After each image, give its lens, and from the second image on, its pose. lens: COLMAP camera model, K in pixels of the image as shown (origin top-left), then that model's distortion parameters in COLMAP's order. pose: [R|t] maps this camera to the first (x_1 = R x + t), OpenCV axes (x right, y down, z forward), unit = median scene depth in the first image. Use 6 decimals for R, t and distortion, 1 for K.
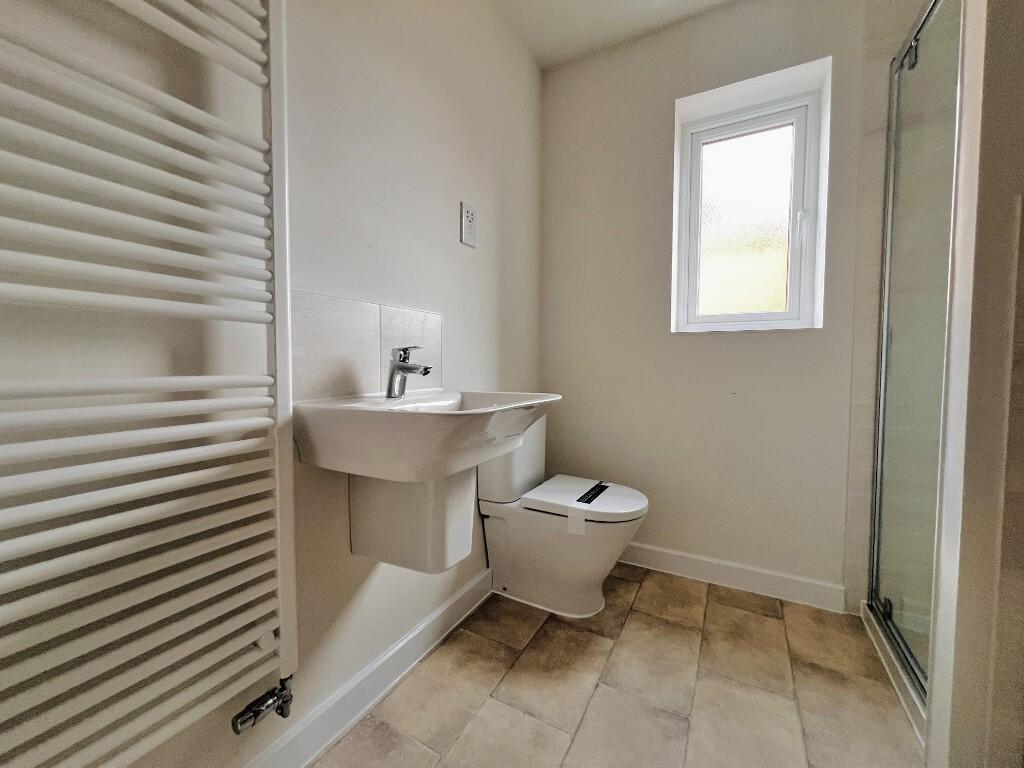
lens RADIAL K [[409.3, 0, 513.9], [0, 409.3, 380.5], [0, 0, 1]] dist [0.000165, 0.000209]
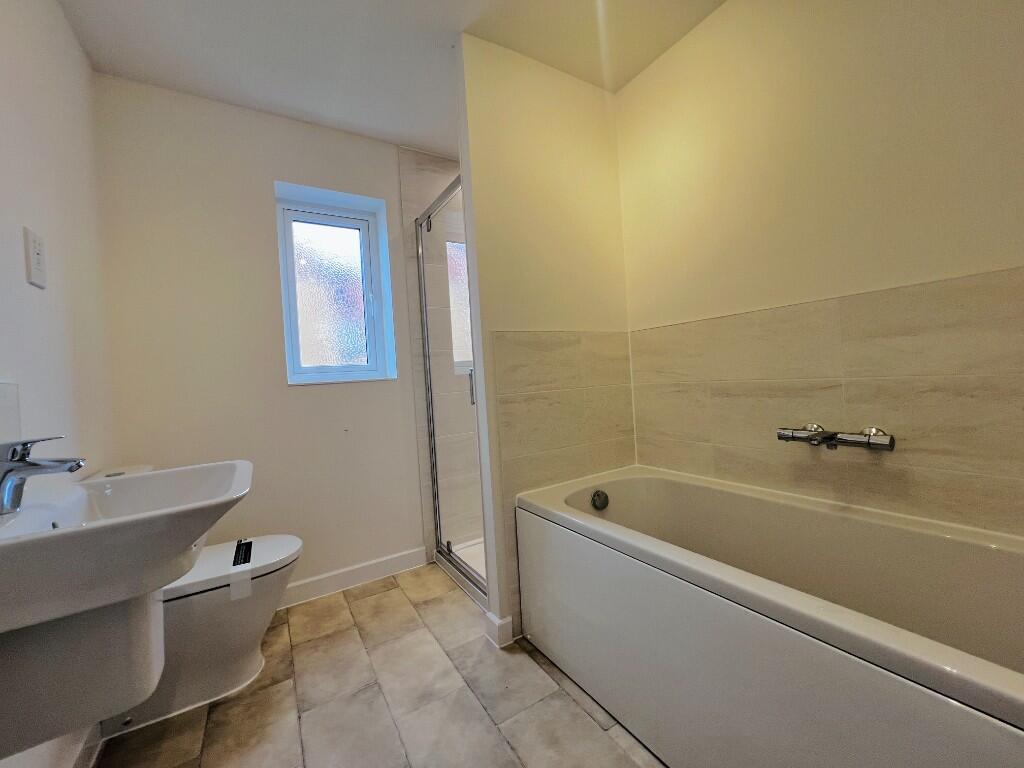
lens RADIAL K [[406.9, 0, 510.4], [0, 406.9, 381.5], [0, 0, 1]] dist [0.002345, 0.000378]
pose [[0.494287, -0.041706, 0.868298, -0.350506], [0.099805, 0.994966, -0.009025, -0.068670], [-0.863550, 0.091121, 0.495961, -0.091516]]
